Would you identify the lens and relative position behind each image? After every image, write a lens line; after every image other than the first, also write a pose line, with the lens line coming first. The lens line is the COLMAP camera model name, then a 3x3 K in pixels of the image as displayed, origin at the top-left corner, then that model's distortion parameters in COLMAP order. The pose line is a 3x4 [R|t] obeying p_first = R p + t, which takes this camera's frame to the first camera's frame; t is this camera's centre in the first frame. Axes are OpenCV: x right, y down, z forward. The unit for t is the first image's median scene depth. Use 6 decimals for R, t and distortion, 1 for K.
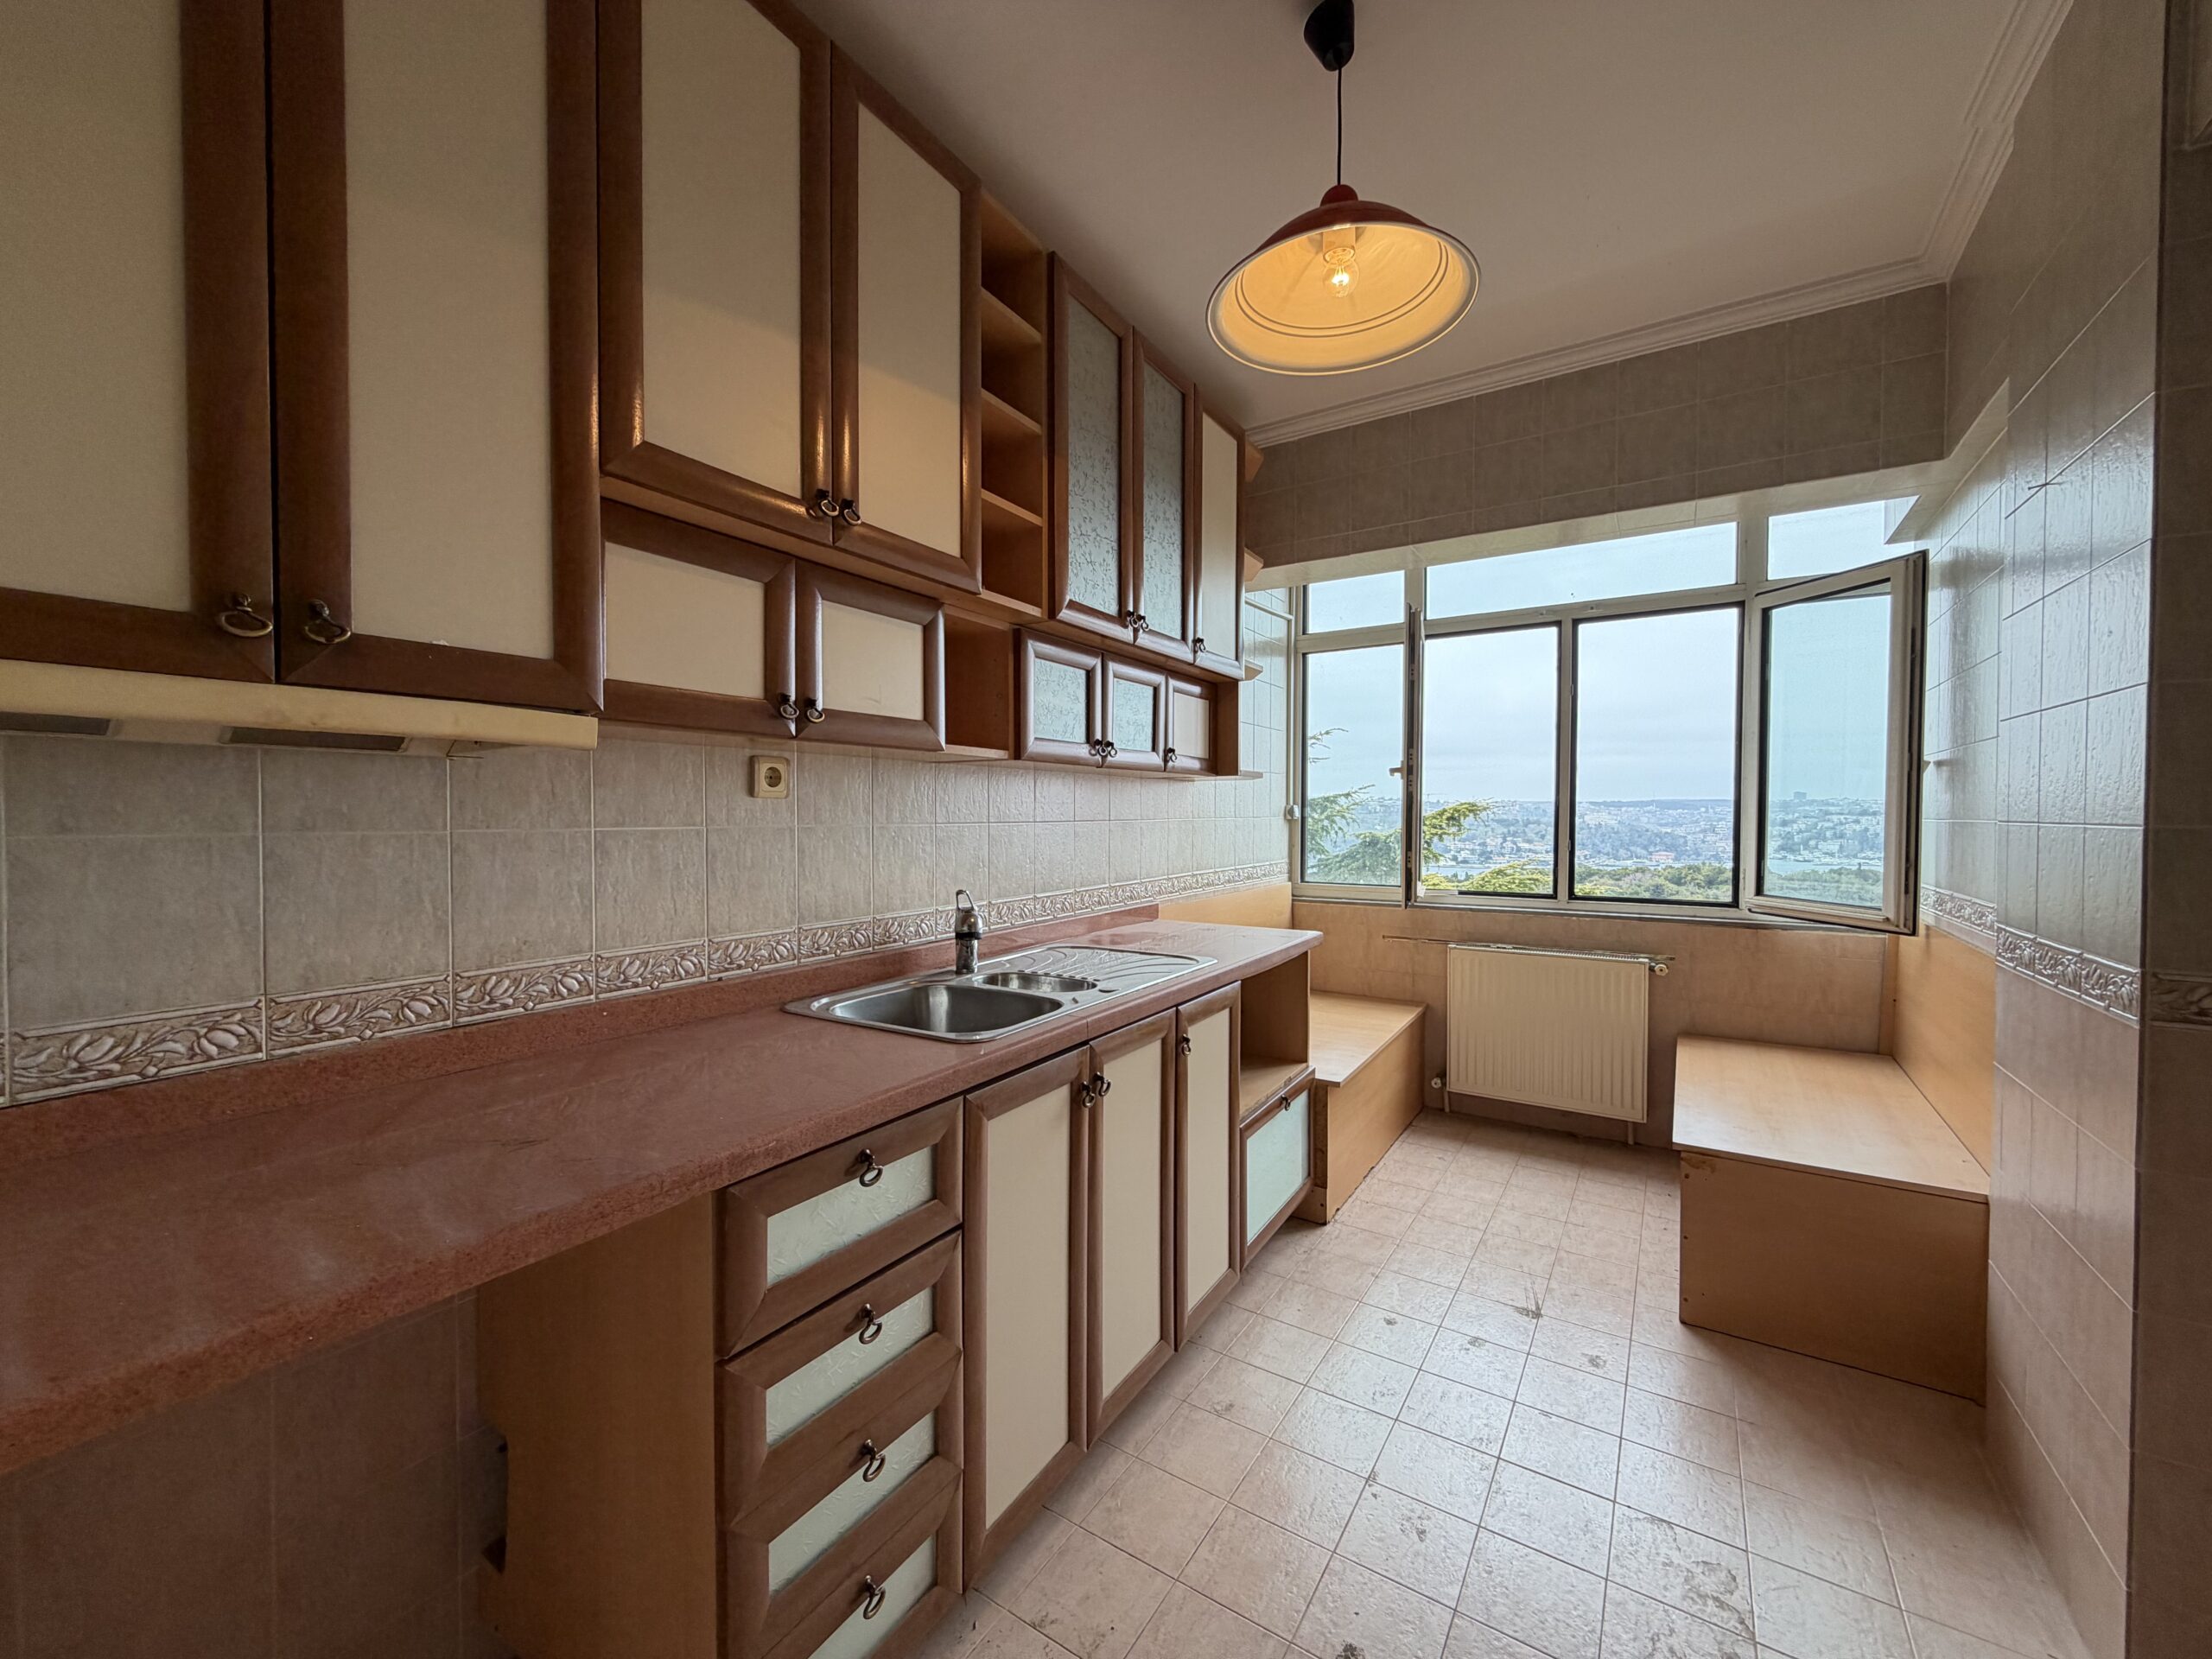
lens RADIAL K [[928.9, 0, 1070.4], [0, 928.9, 825.6], [0, 0, 1]] dist [-0.000462, 0.000020]
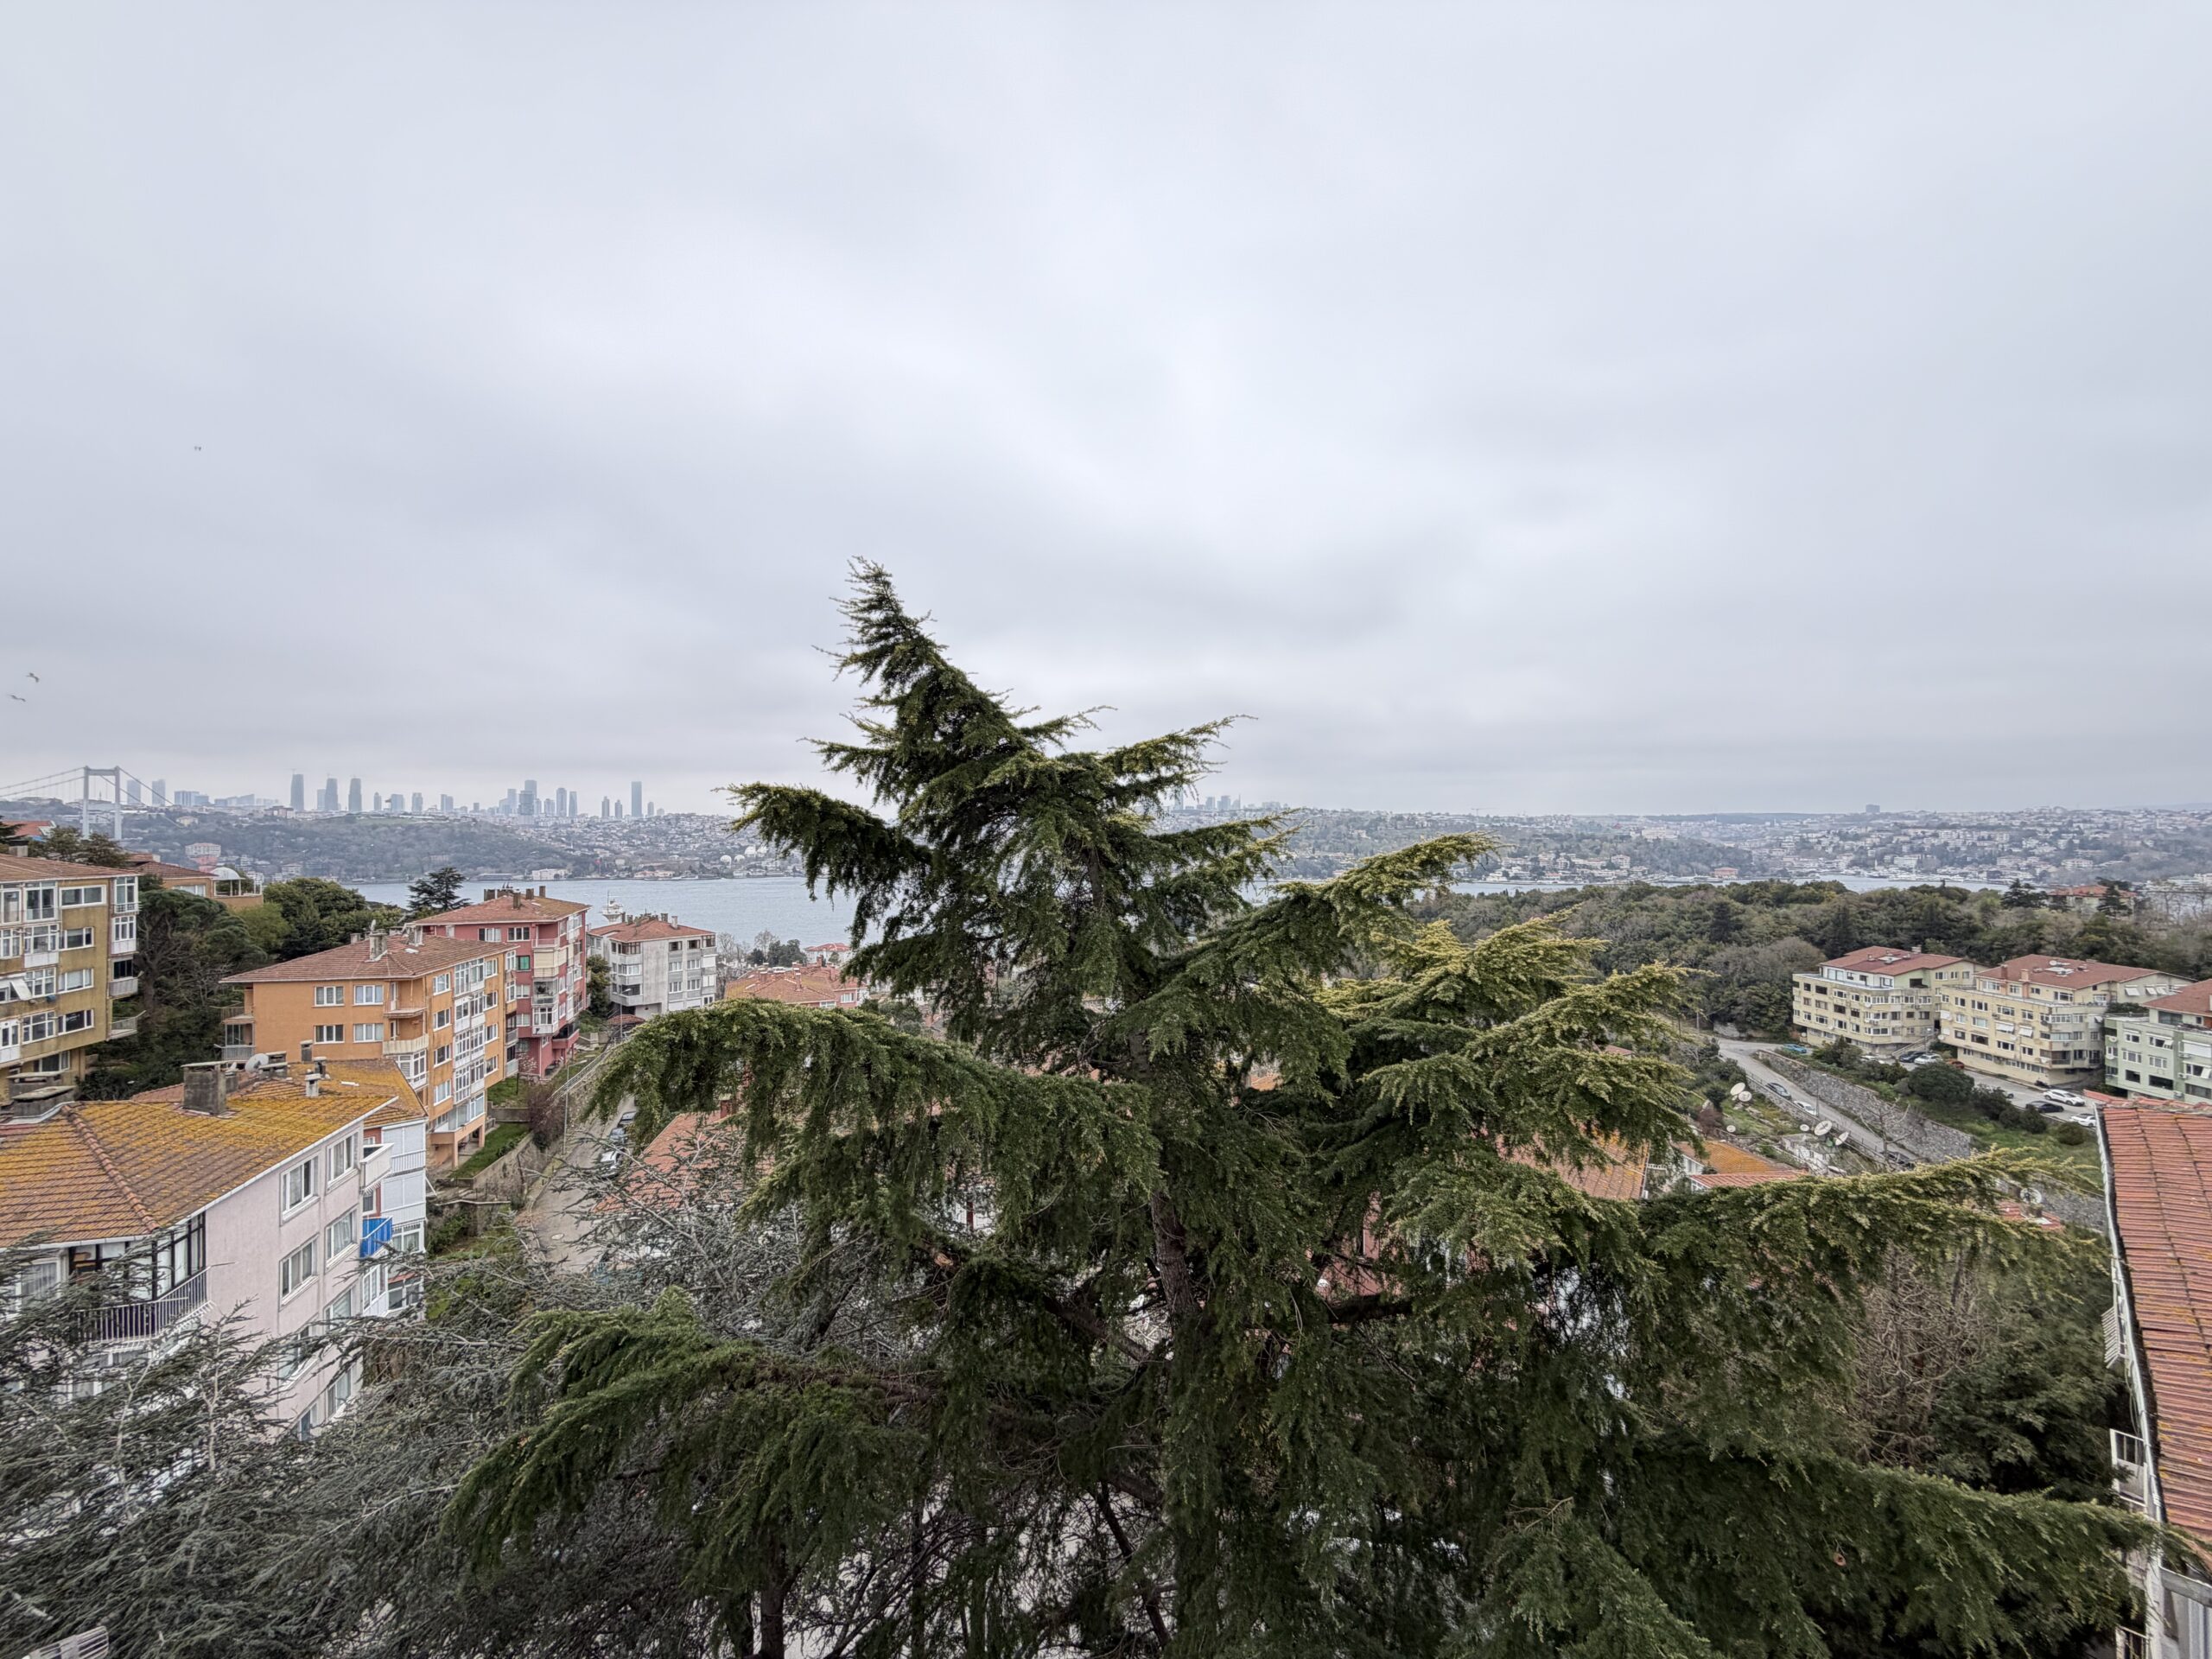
lens RADIAL K [[890.7, 0, 1104.7], [0, 890.7, 824.4], [0, 0, 1]] dist [-0.000055, 0.000474]
pose [[0.999353, -0.002687, -0.035870, 0.493413], [0.002118, 0.999871, -0.015892, -0.048288], [0.035908, 0.015805, 0.999230, 0.934183]]
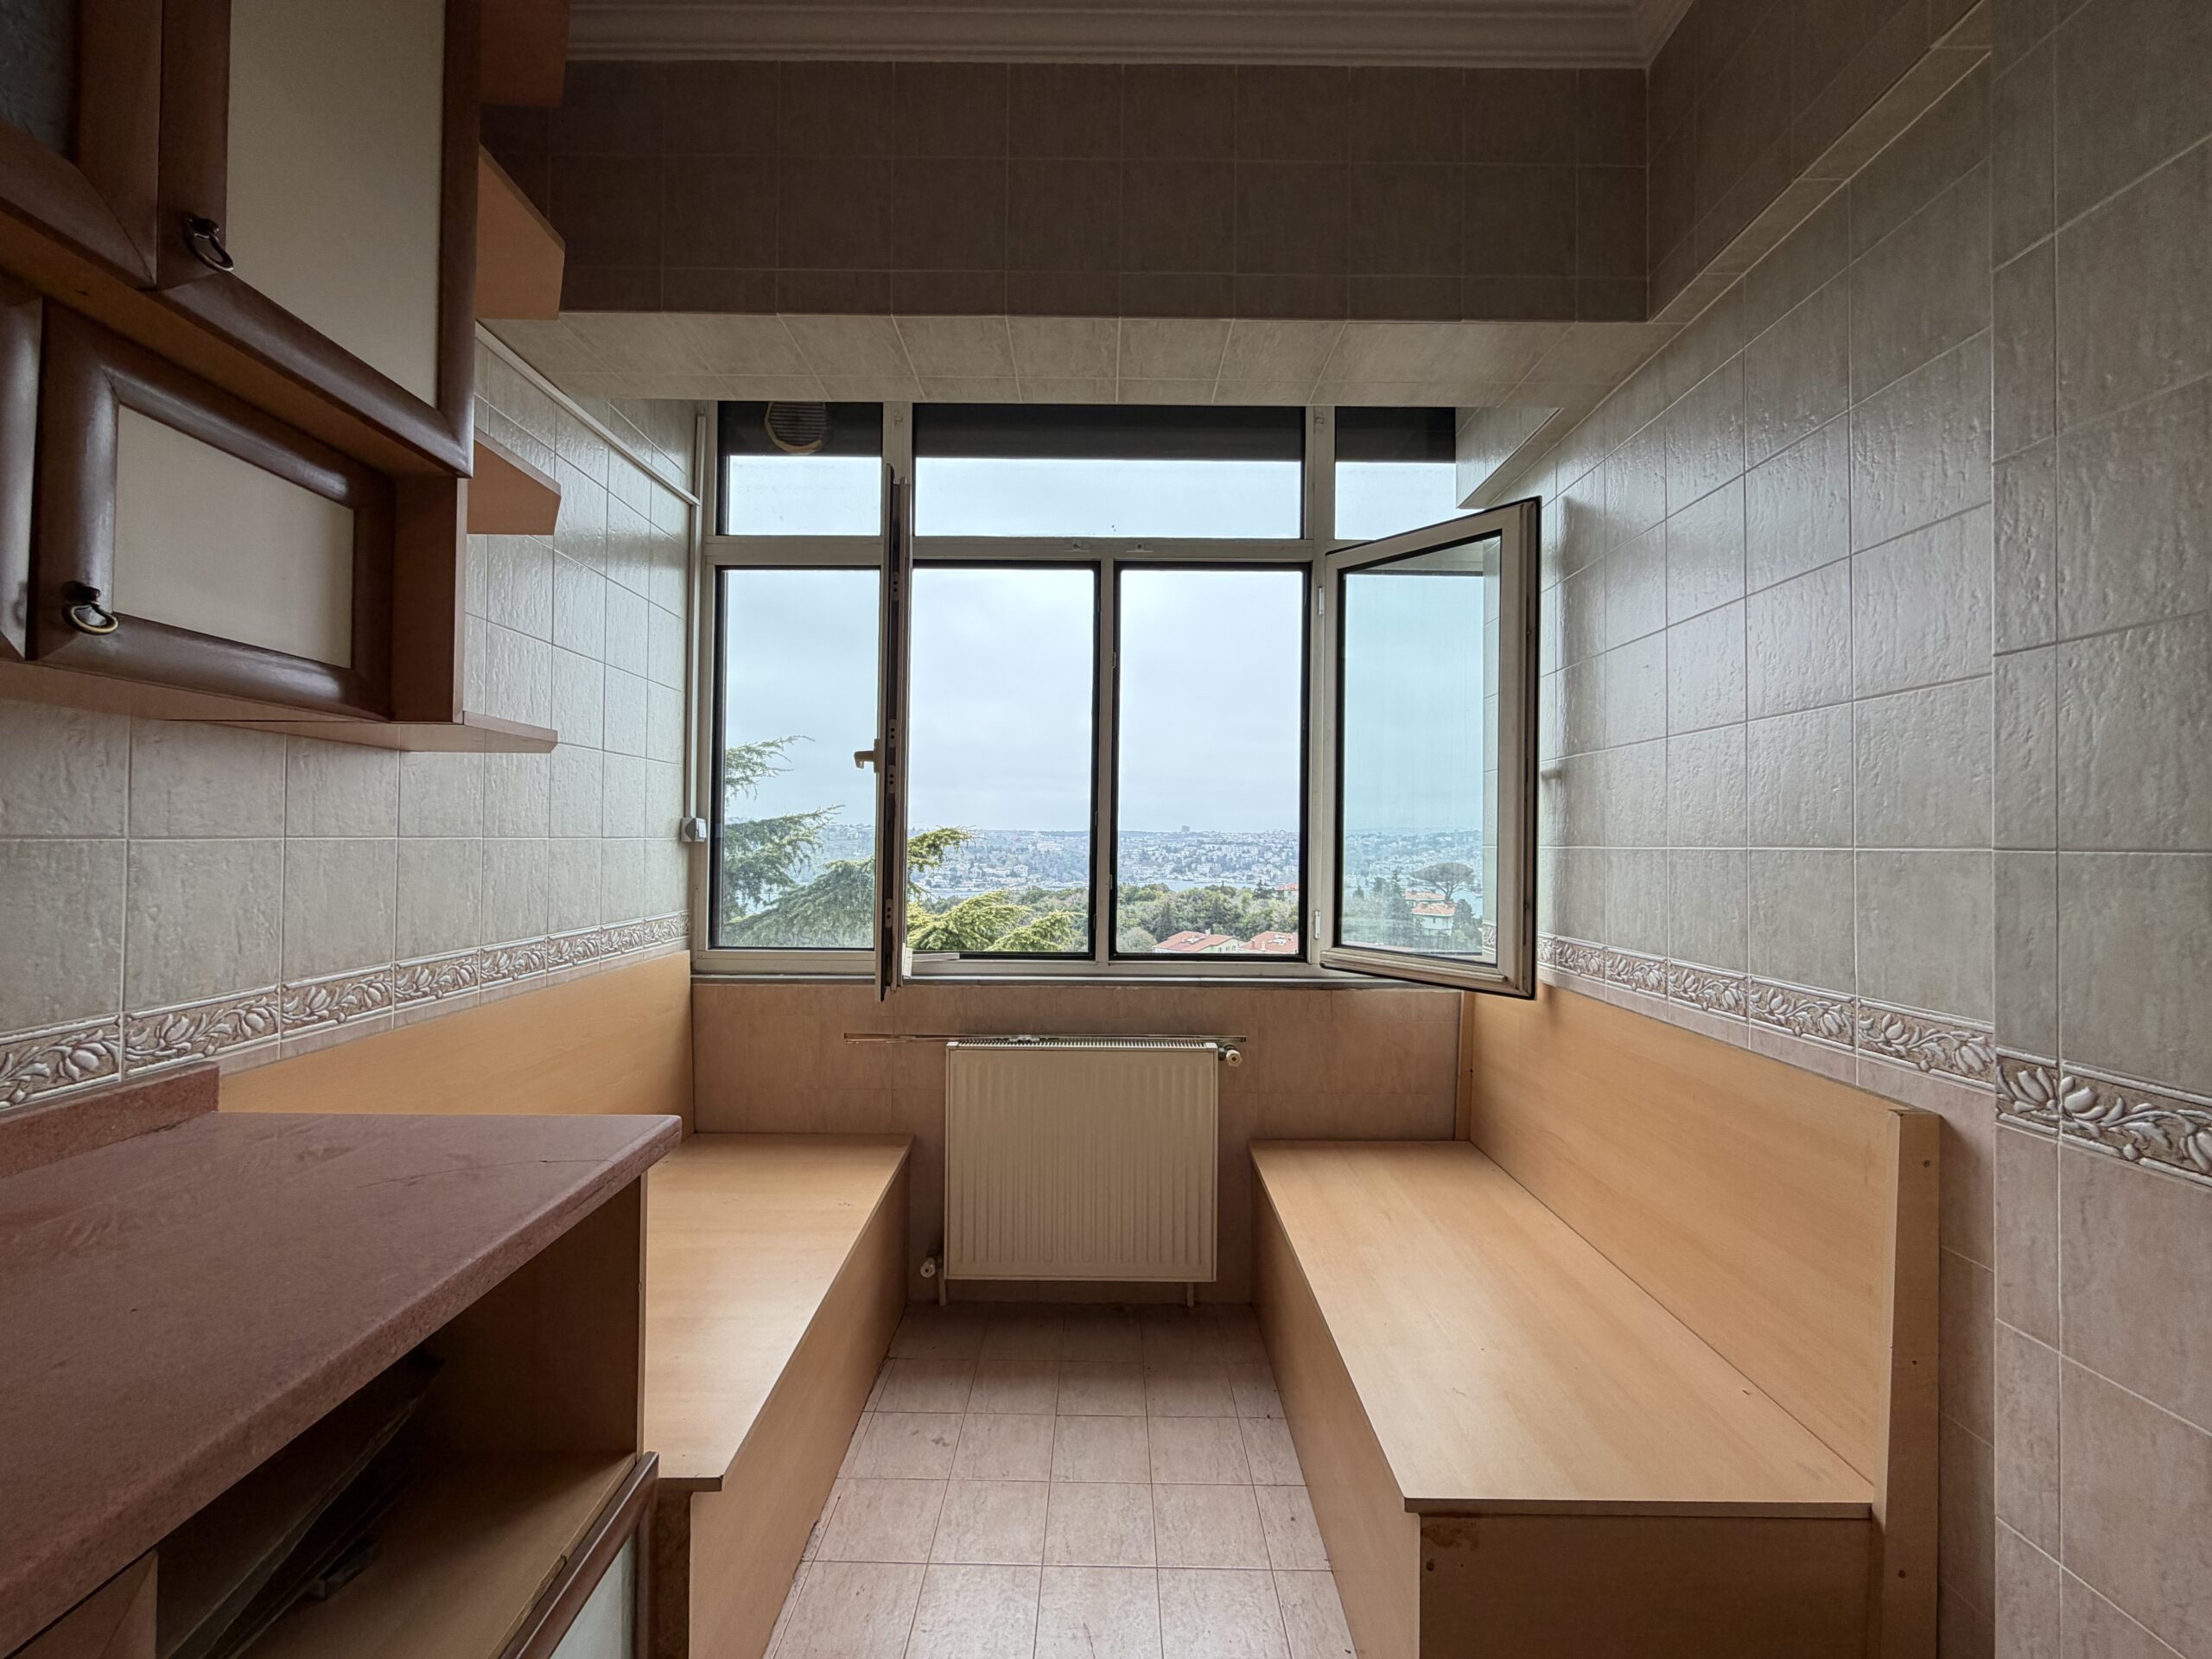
lens RADIAL K [[905.8, 0, 1123.3], [0, 905.8, 838.9], [0, 0, 1]] dist [0.000564, 0.000155]
pose [[0.822581, 0.009764, 0.568564, 0.157682], [-0.001664, 0.999890, -0.014764, -0.001016], [-0.568645, 0.011199, 0.822507, 0.433296]]
